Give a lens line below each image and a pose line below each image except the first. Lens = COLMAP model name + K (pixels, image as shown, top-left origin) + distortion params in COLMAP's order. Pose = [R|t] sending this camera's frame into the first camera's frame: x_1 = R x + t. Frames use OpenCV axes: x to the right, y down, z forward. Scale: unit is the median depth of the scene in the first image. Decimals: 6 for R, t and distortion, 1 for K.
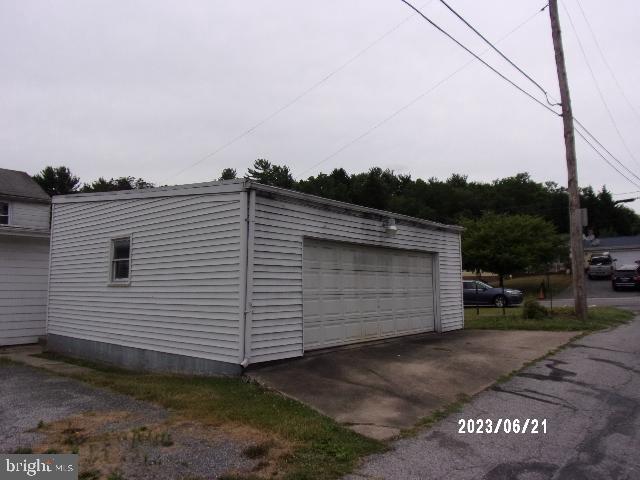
lens RADIAL K [[474.2, 0, 320.0], [0, 474.2, 240.0], [0, 0, 1]] dist [-0.013778, -0.003886]
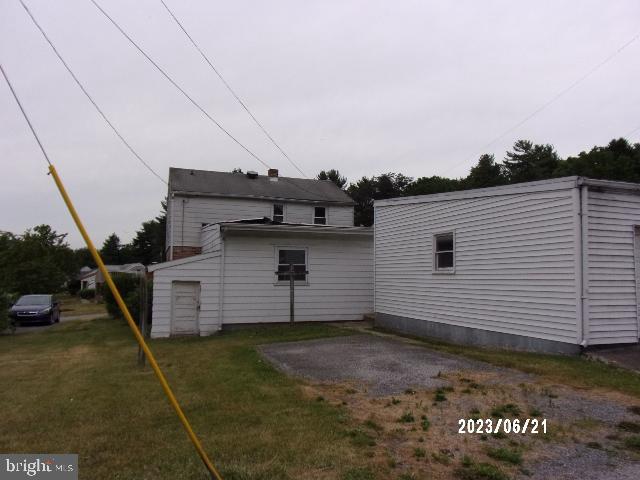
lens RADIAL K [[474.2, 0, 320.0], [0, 474.2, 240.0], [0, 0, 1]] dist [-0.013778, -0.003886]
pose [[0.865188, -0.031419, -0.500462, -0.113388], [0.042786, 0.999021, 0.011248, -0.017333], [0.499619, -0.031145, 0.865685, -0.213463]]
